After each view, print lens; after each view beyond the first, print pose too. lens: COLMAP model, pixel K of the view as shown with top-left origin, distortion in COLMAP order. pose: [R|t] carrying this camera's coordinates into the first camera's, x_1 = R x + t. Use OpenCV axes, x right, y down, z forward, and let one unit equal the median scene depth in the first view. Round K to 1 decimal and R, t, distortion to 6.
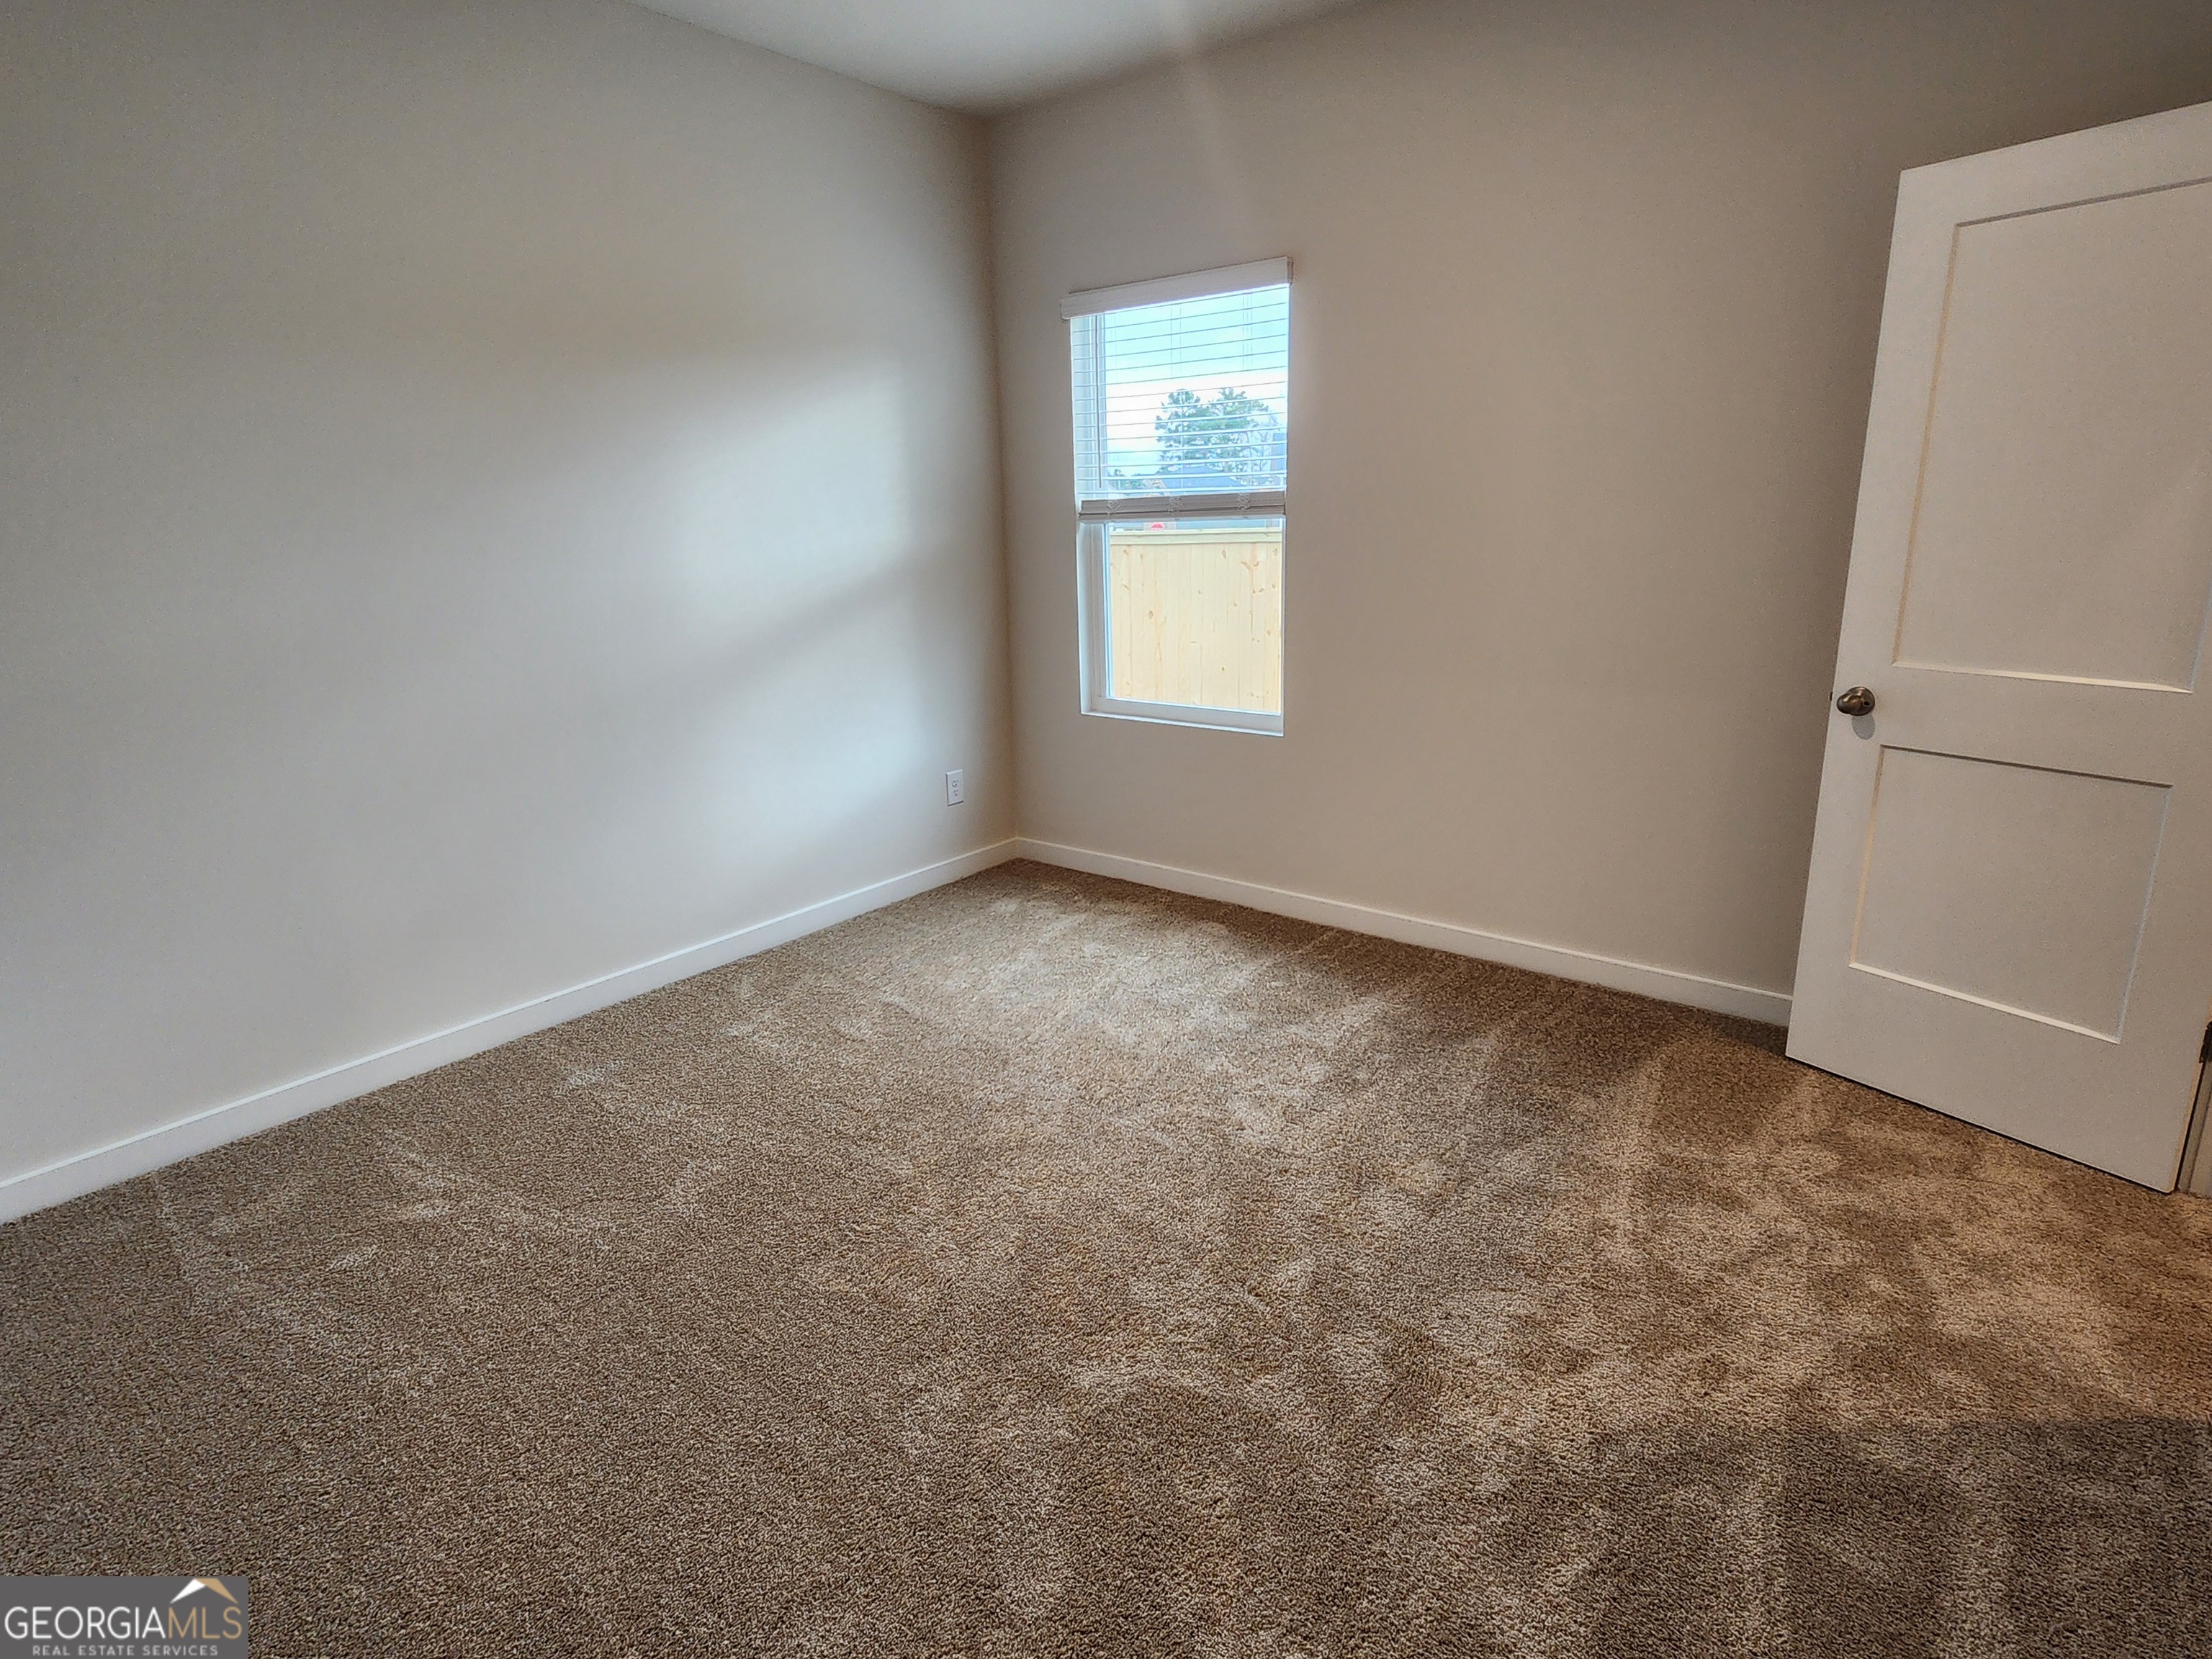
lens RADIAL K [[1219.8, 0, 1106.0], [0, 1219.8, 829.5], [0, 0, 1]] dist [0.001622, -0.000508]
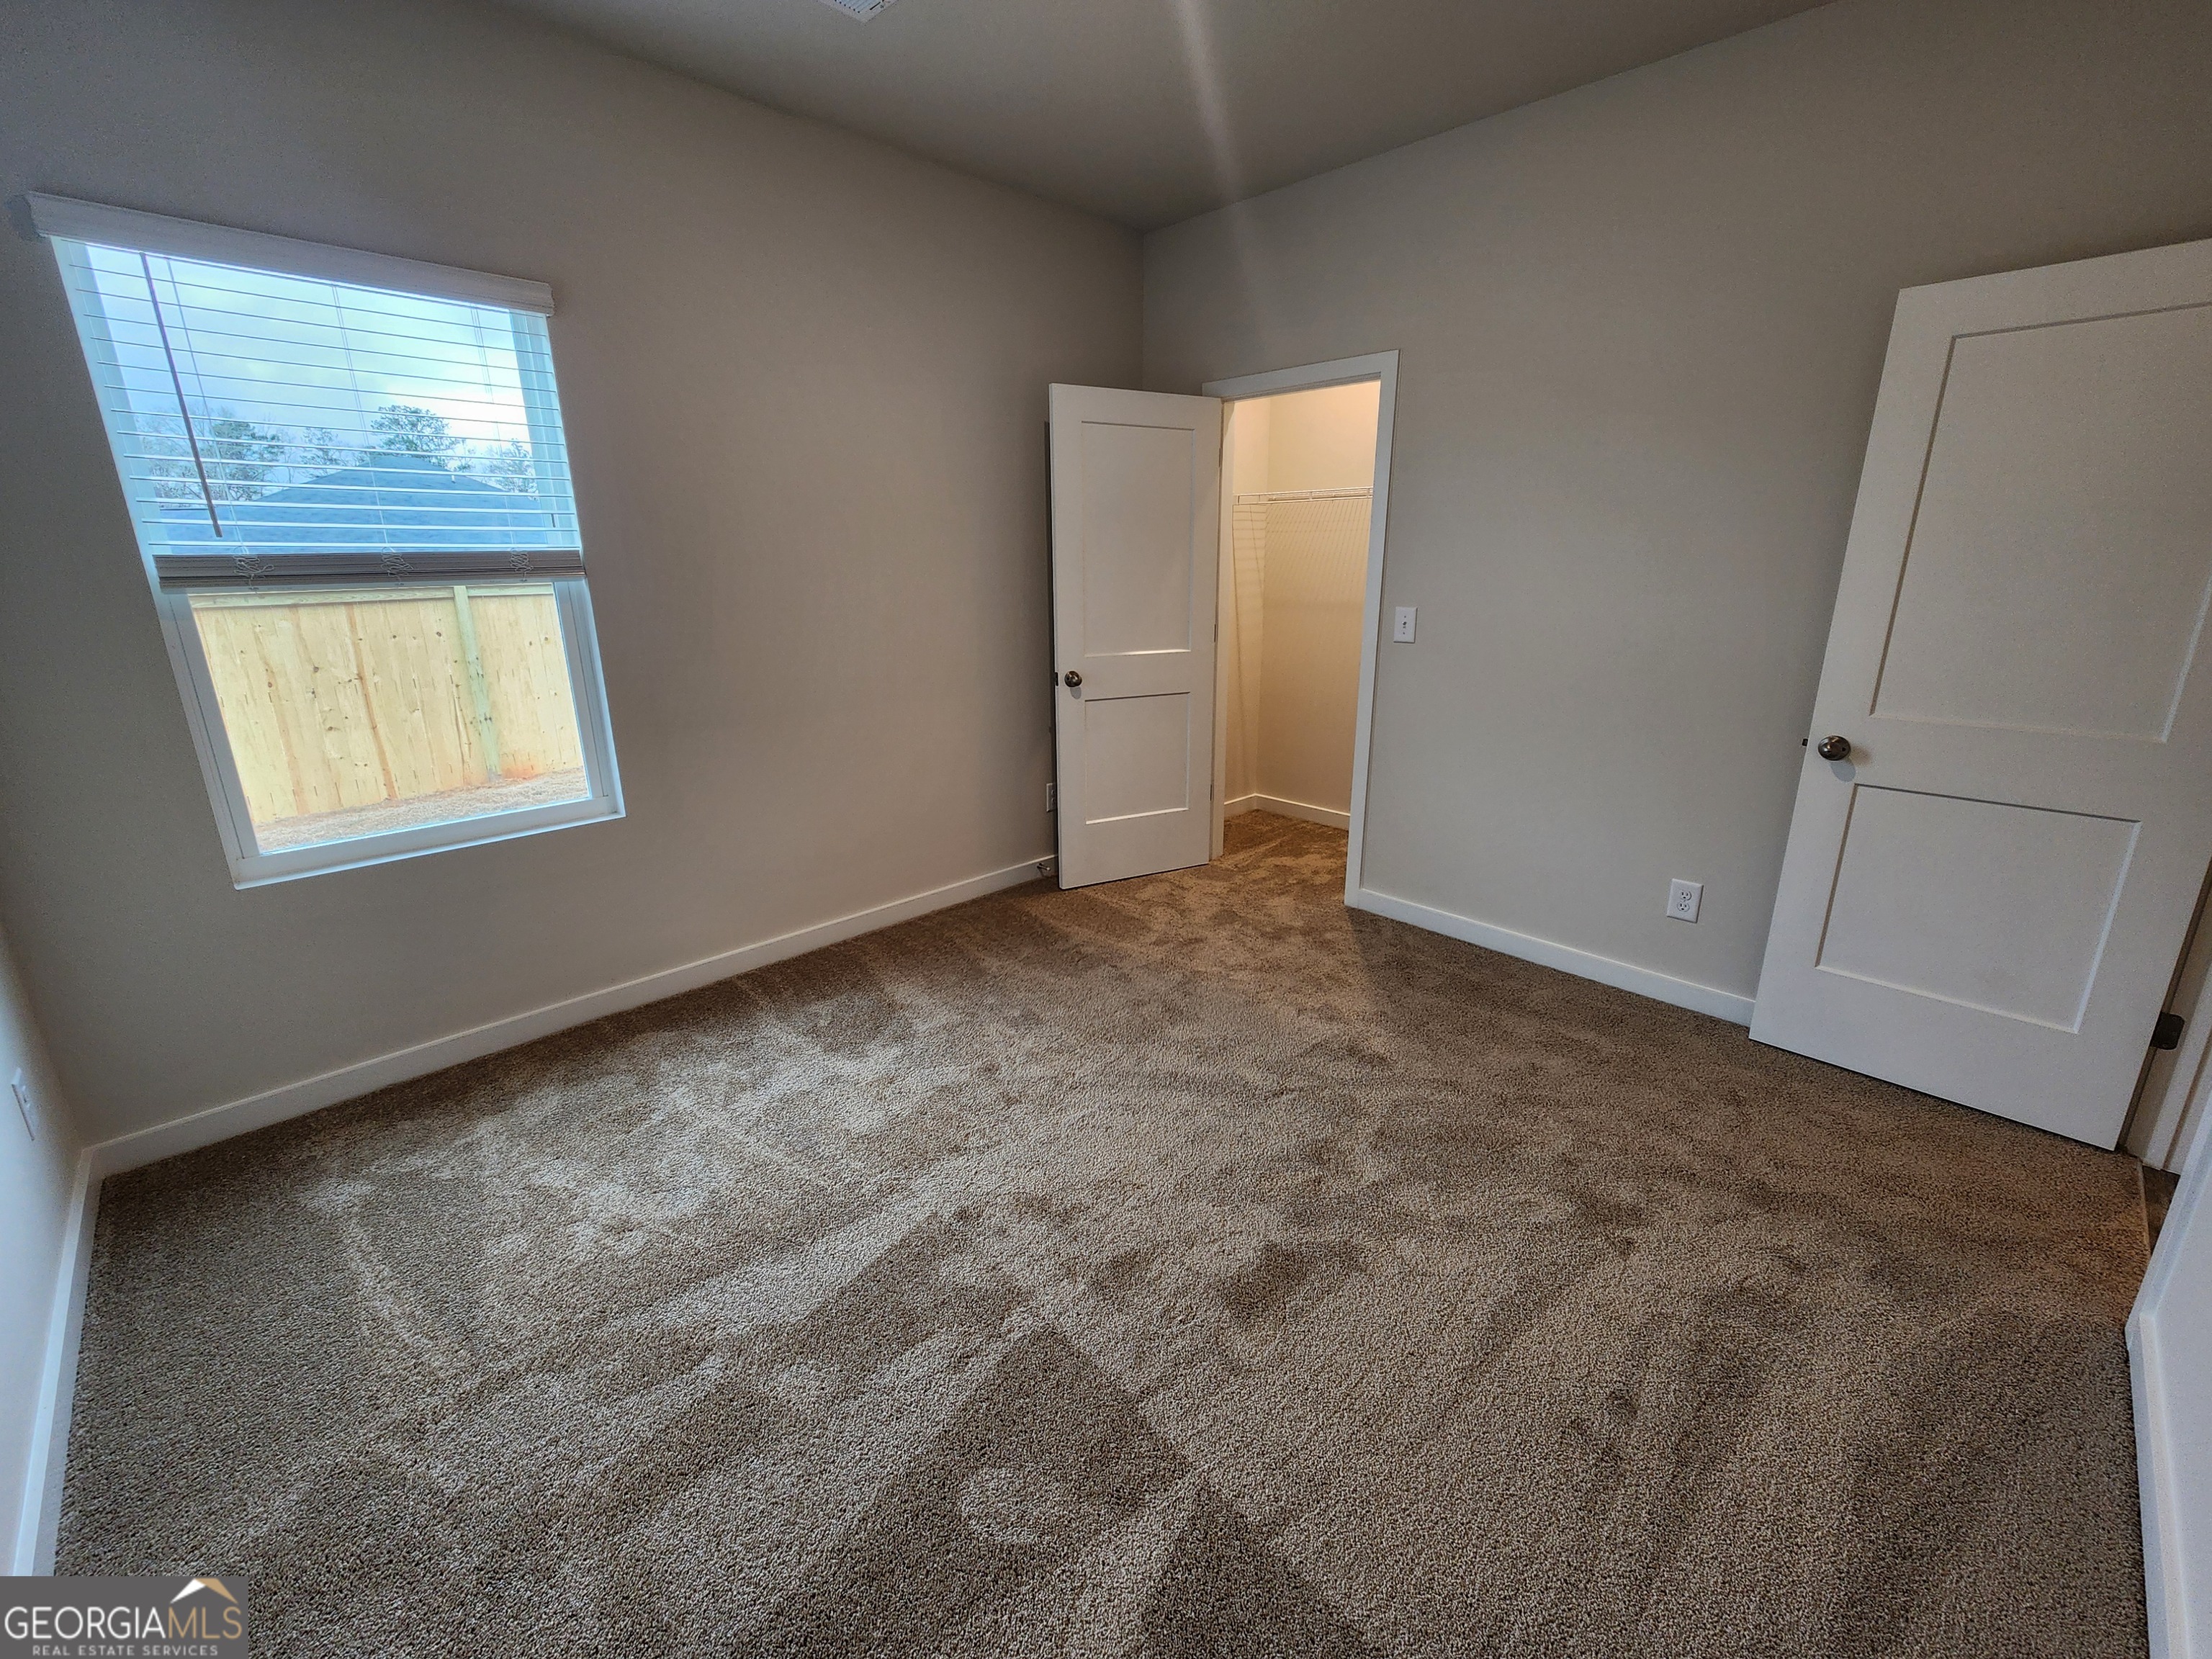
lens RADIAL K [[897.2, 0, 1115.4], [0, 897.2, 812.9], [0, 0, 1]] dist [0.002594, 0.000186]
pose [[0.093132, -0.236287, 0.967210, -0.661983], [0.269822, 0.941070, 0.203920, -0.162038], [-0.958396, 0.241983, 0.151400, 0.741999]]
